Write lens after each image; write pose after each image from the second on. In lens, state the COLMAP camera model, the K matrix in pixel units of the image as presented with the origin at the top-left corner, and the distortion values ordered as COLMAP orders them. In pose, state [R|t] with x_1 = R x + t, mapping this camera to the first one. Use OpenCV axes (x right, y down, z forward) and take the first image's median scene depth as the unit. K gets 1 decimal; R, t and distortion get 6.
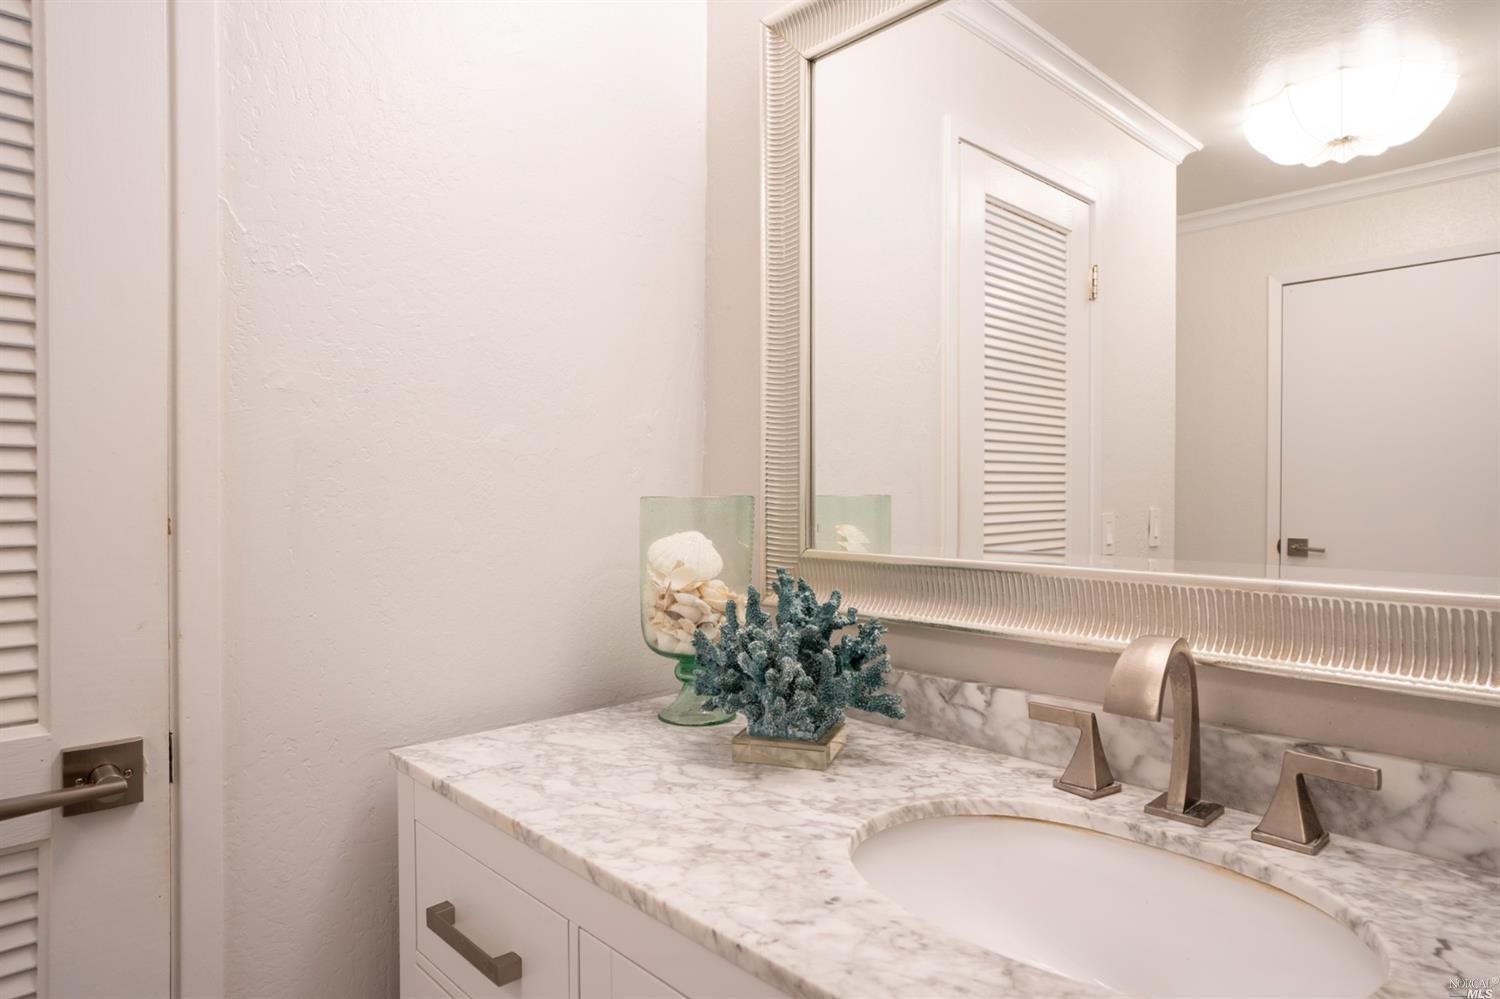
lens RADIAL K [[889.7, 0, 753.6], [0, 889.7, 497.4], [0, 0, 1]] dist [-0.036666, 0.032950]
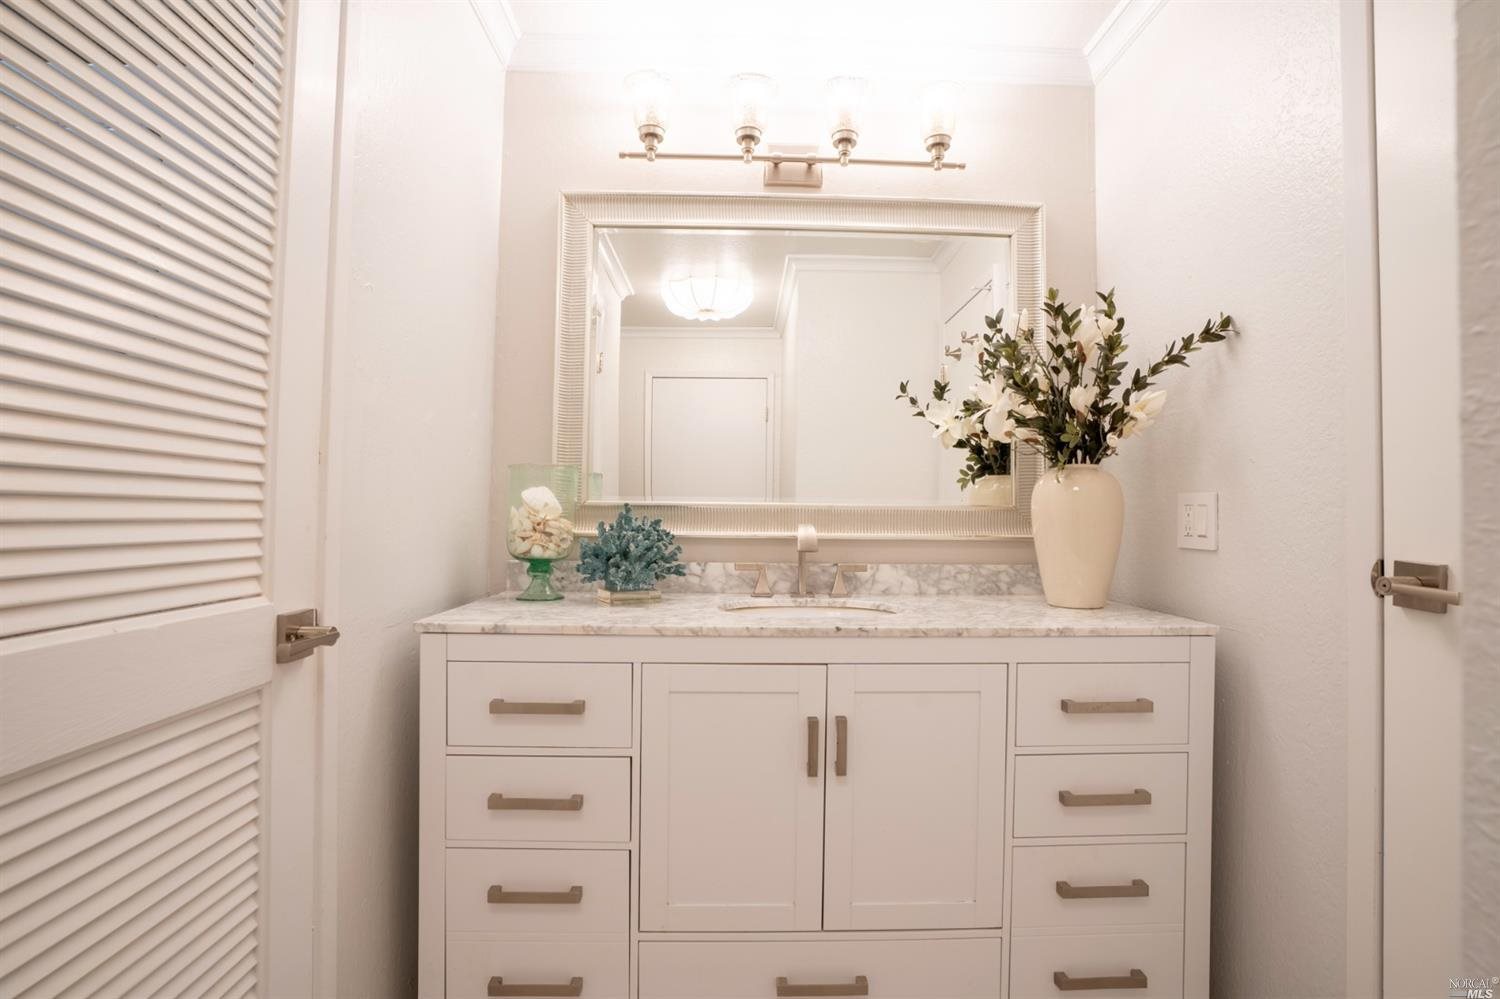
lens RADIAL K [[705.9, 0, 755.1], [0, 705.9, 497.3], [0, 0, 1]] dist [-0.079261, 0.037674]
pose [[0.666173, 0.026509, 0.745326, -0.960757], [-0.004999, 0.999504, -0.031081, 0.119296], [-0.745780, 0.016979, 0.665975, -0.214300]]
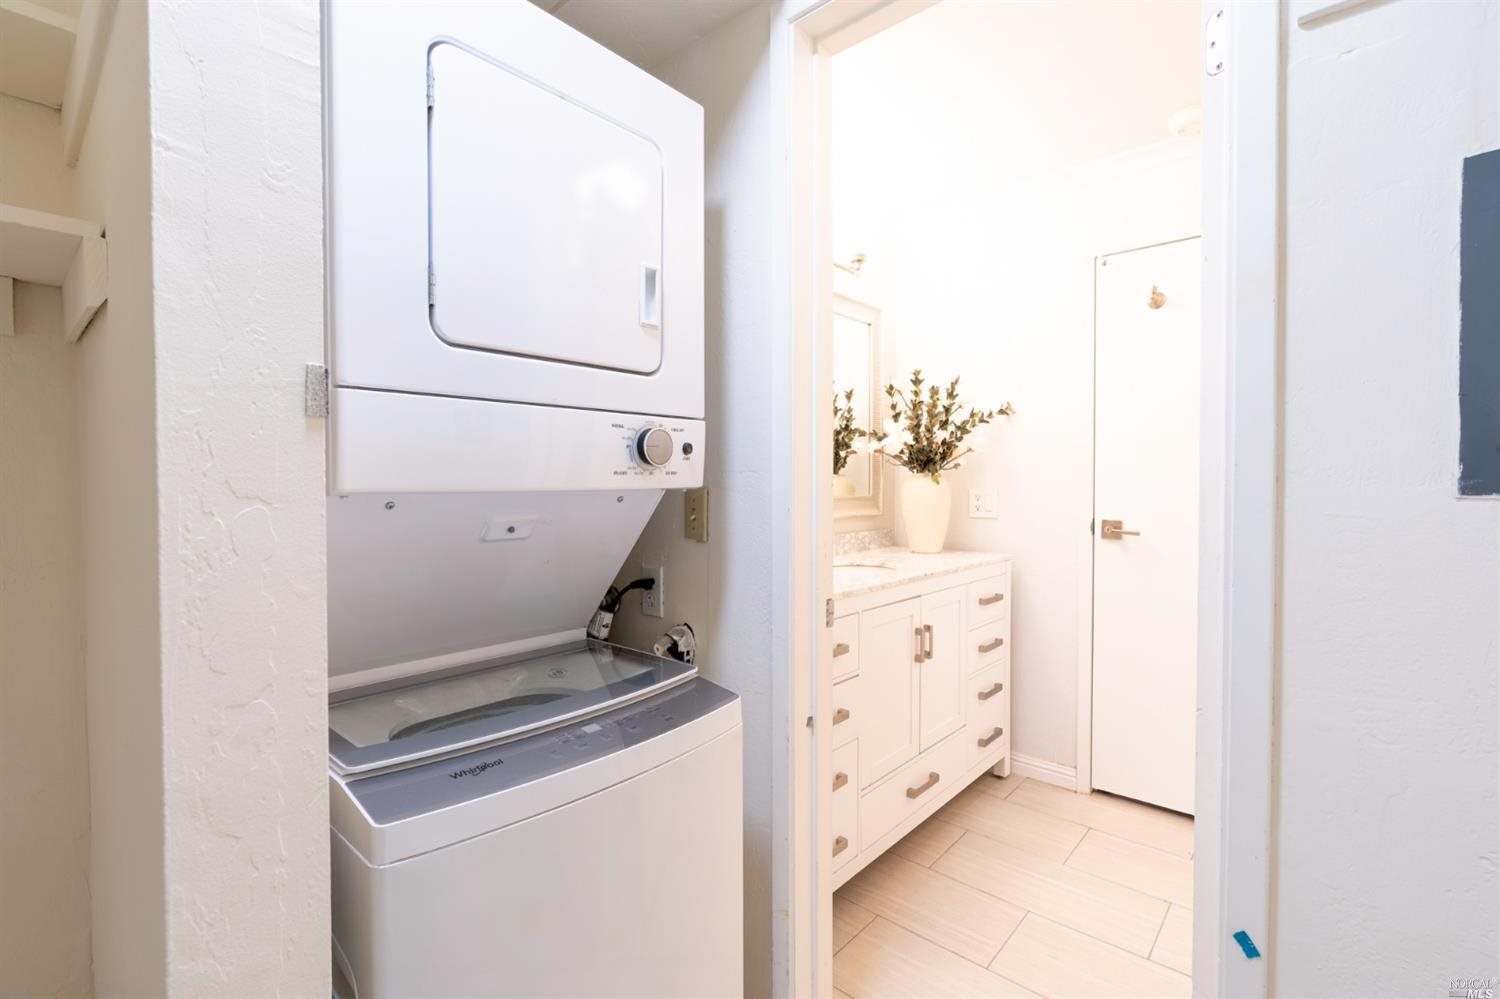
lens RADIAL K [[681.0, 0, 752.5], [0, 681.0, 496.5], [0, 0, 1]] dist [-0.002384, -0.000036]
pose [[-0.090335, -0.018528, 0.995739, -1.968783], [0.013156, 0.999717, 0.019795, 0.025080], [-0.995825, 0.014889, -0.090066, 1.242004]]
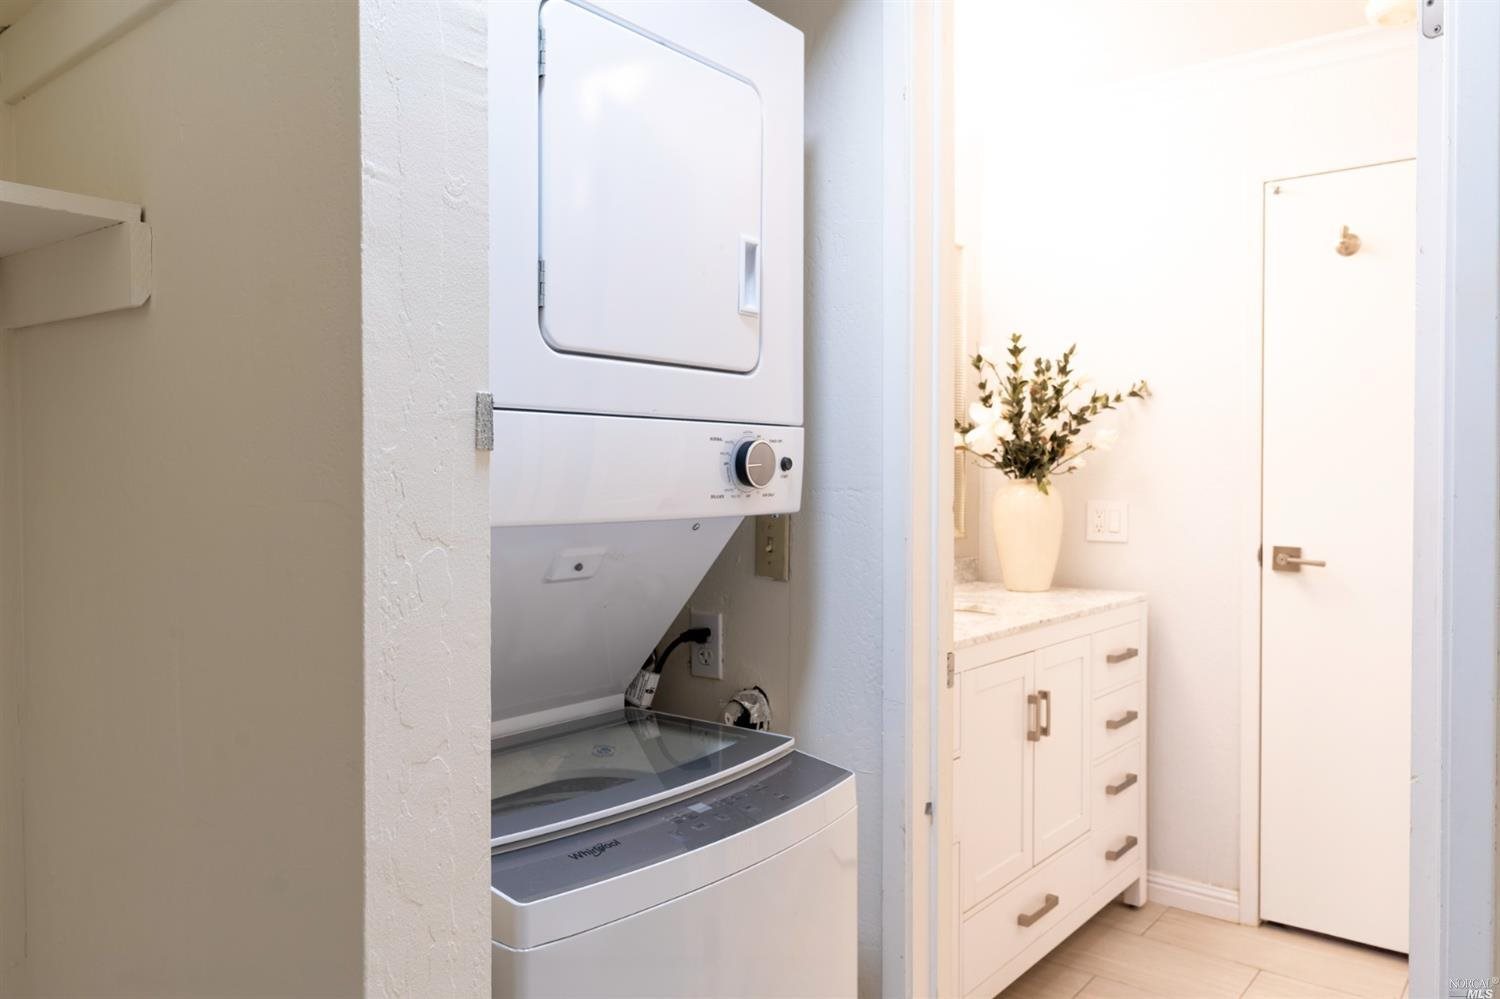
lens RADIAL K [[1088.0, 0, 758.1], [0, 1088.0, 500.8], [0, 0, 1]] dist [0.014954, 0.002277]
pose [[-0.142358, -0.017340, 0.989663, -2.271377], [0.013561, 0.999719, 0.019467, -0.015195], [-0.989722, 0.016192, -0.142083, 1.503749]]
